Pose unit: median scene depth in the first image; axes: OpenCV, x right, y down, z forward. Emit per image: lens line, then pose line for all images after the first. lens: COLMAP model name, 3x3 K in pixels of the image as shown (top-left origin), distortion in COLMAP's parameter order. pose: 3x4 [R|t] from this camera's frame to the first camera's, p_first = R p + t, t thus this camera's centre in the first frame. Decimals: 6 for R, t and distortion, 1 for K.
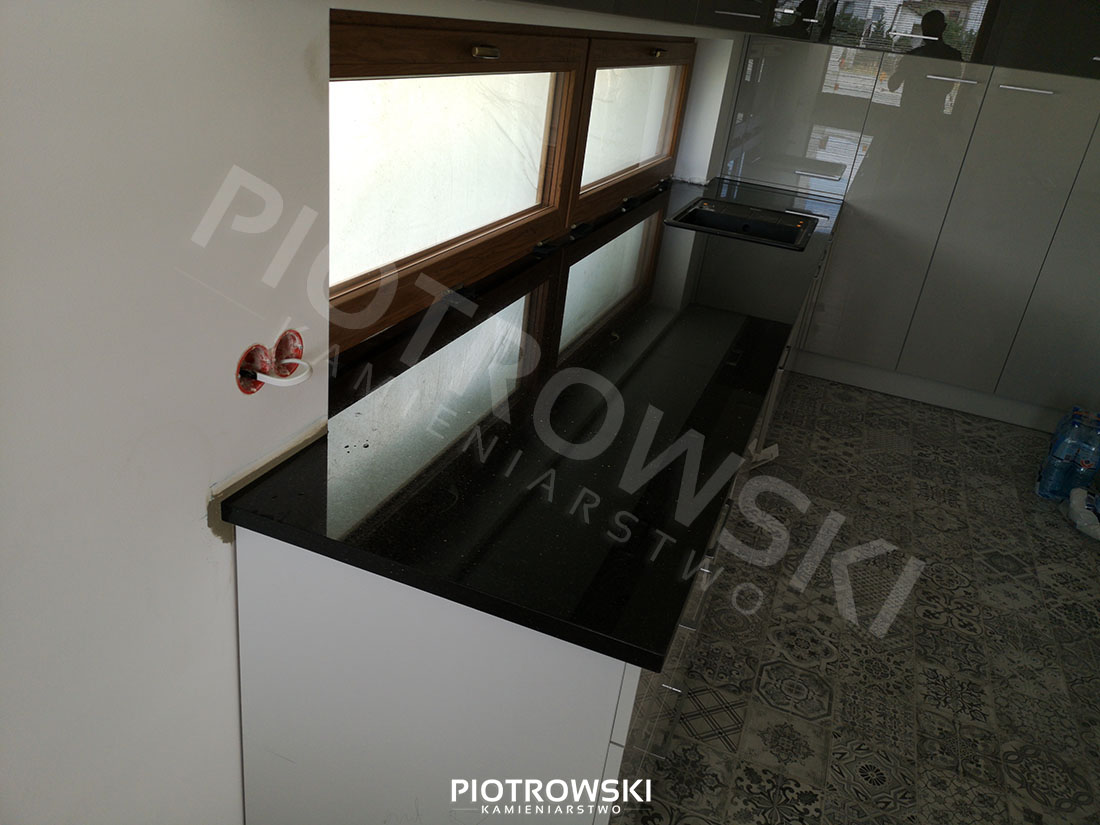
lens RADIAL K [[843.9, 0, 551.9], [0, 843.9, 415.2], [0, 0, 1]] dist [0.036899, -0.030248]
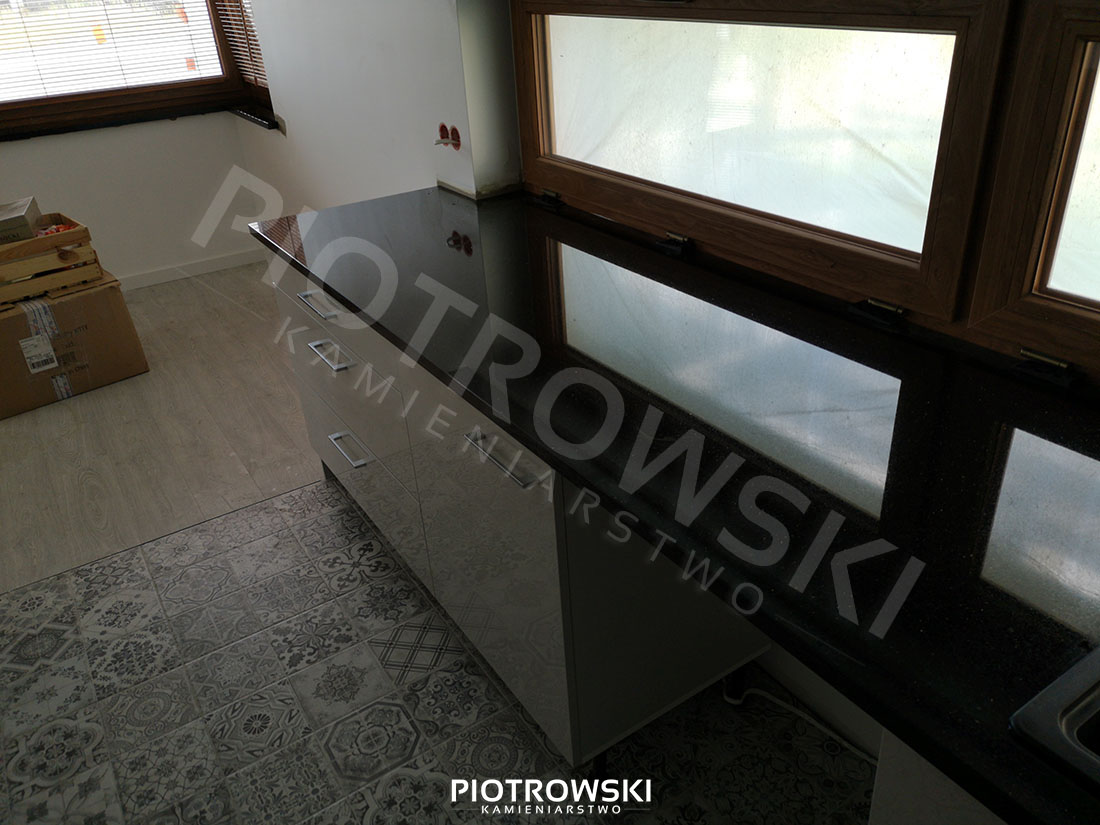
lens RADIAL K [[843.9, 0, 560.0], [0, 843.9, 406.6], [0, 0, 1]] dist [0.036899, -0.030248]
pose [[-0.580289, 0.317139, -0.750125, 0.767439], [-0.369394, 0.718377, 0.589476, -0.532500], [0.725819, 0.619158, -0.299717, 1.276586]]
